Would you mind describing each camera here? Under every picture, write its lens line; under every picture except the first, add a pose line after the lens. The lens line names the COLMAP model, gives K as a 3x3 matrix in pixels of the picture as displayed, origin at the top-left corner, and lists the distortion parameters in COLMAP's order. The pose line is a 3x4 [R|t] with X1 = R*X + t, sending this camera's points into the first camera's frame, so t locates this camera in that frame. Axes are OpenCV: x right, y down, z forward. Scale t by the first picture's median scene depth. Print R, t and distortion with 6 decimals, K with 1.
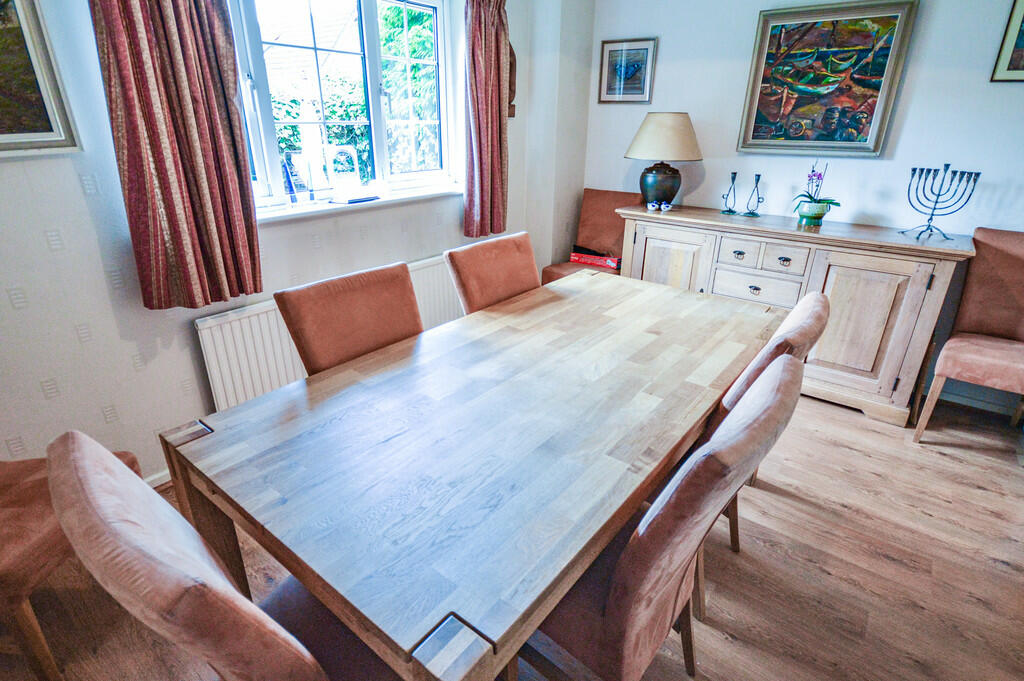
lens RADIAL K [[531.5, 0, 510.3], [0, 531.5, 340.7], [0, 0, 1]] dist [-0.006922, -0.000190]
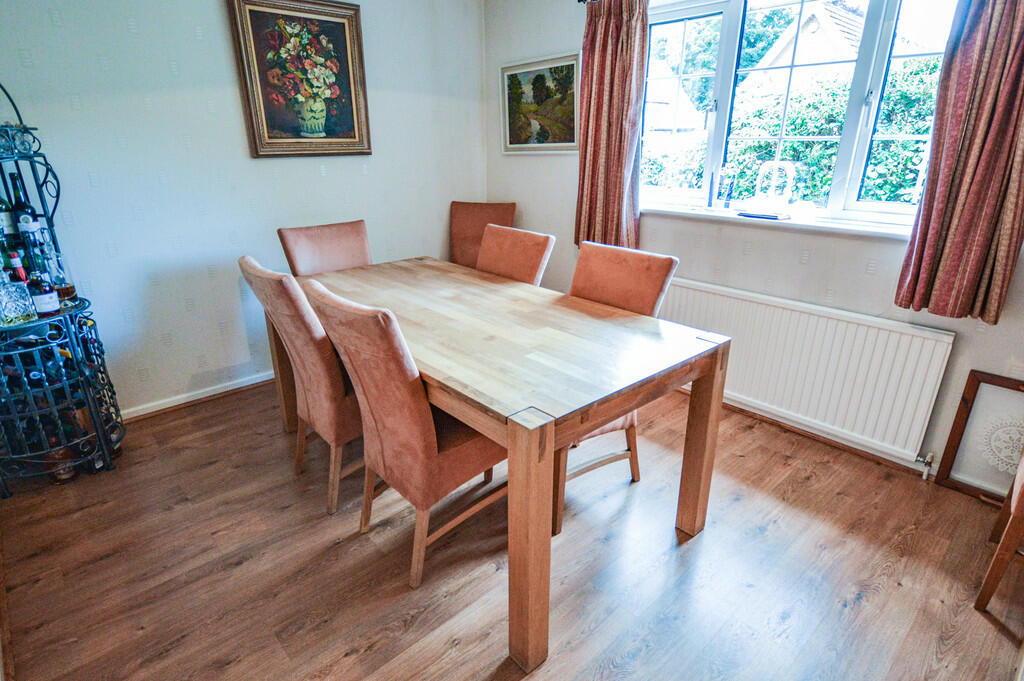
lens RADIAL K [[531.5, 0, 510.2], [0, 531.5, 341.0], [0, 0, 1]] dist [-0.006922, -0.000190]
pose [[-0.178308, 0.331469, -0.926464, 1.081148], [-0.379023, 0.845760, 0.375542, -0.363525], [0.908046, 0.418113, -0.025172, 0.971104]]
